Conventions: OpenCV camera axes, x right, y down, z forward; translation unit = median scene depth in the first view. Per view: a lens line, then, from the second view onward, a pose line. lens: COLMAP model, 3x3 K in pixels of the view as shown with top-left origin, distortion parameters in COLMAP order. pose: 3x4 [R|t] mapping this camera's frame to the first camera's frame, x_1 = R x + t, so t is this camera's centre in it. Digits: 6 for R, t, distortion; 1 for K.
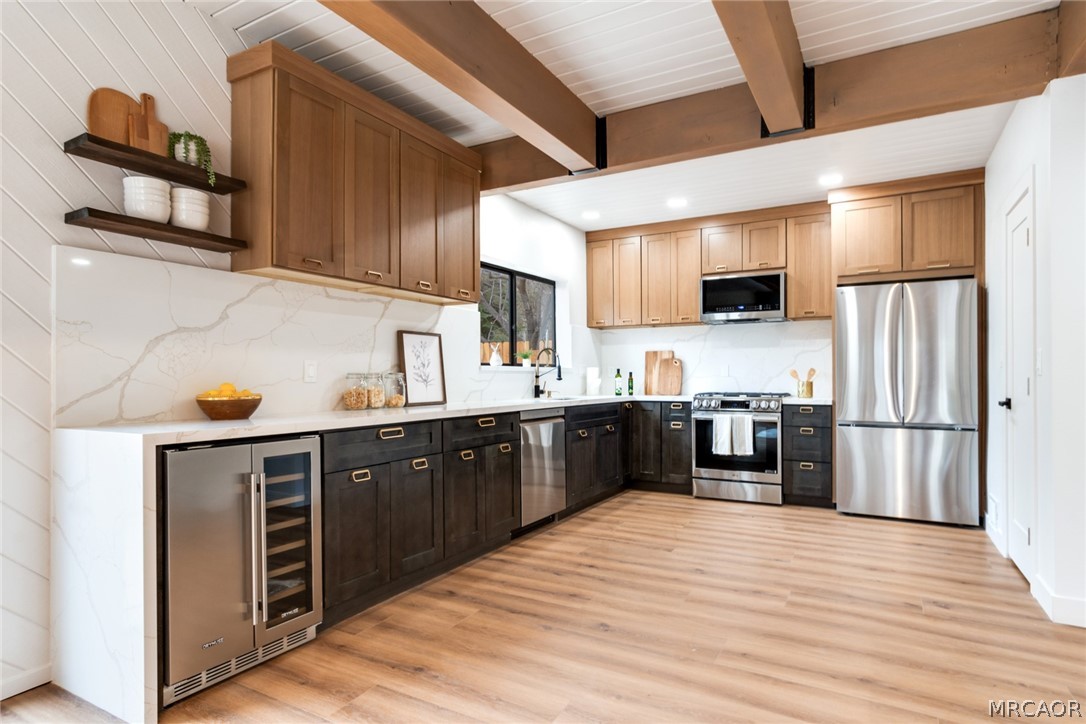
lens RADIAL K [[595.0, 0, 544.6], [0, 595.0, 367.7], [0, 0, 1]] dist [0.001646, -0.011856]
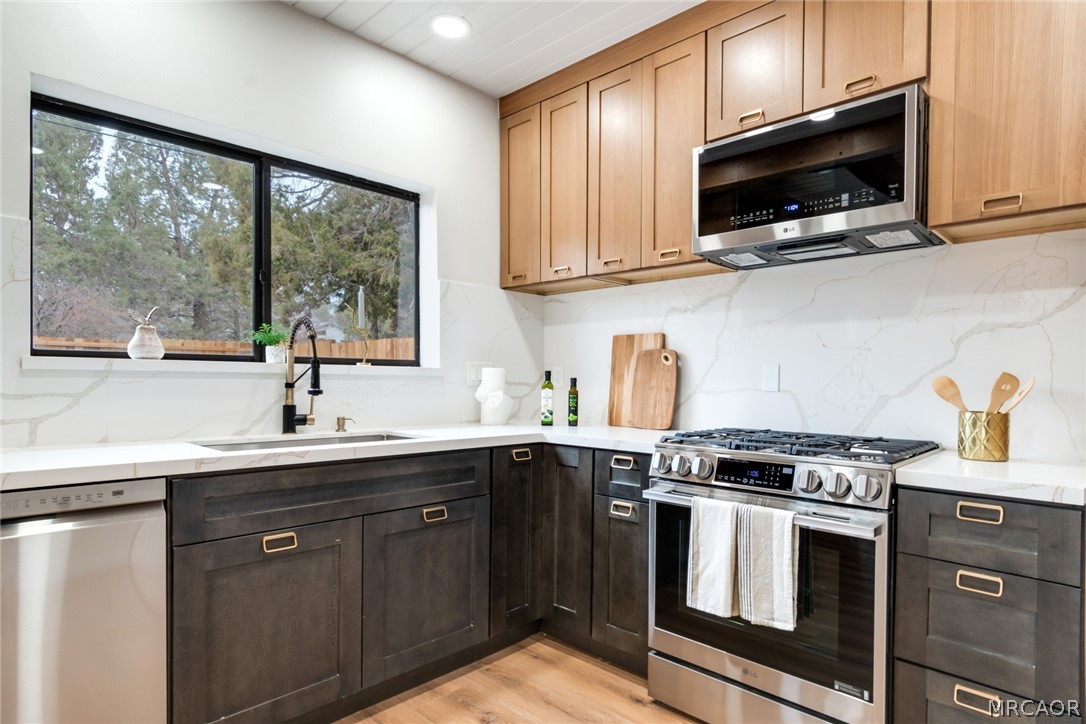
lens RADIAL K [[595.0, 0, 553.7], [0, 595.0, 386.4], [0, 0, 1]] dist [0.001646, -0.011856]
pose [[0.971160, 0.015969, -0.237892, 0.271135], [-0.010551, 0.999656, 0.024031, 0.002893], [0.238193, -0.020828, 0.970994, 0.592749]]
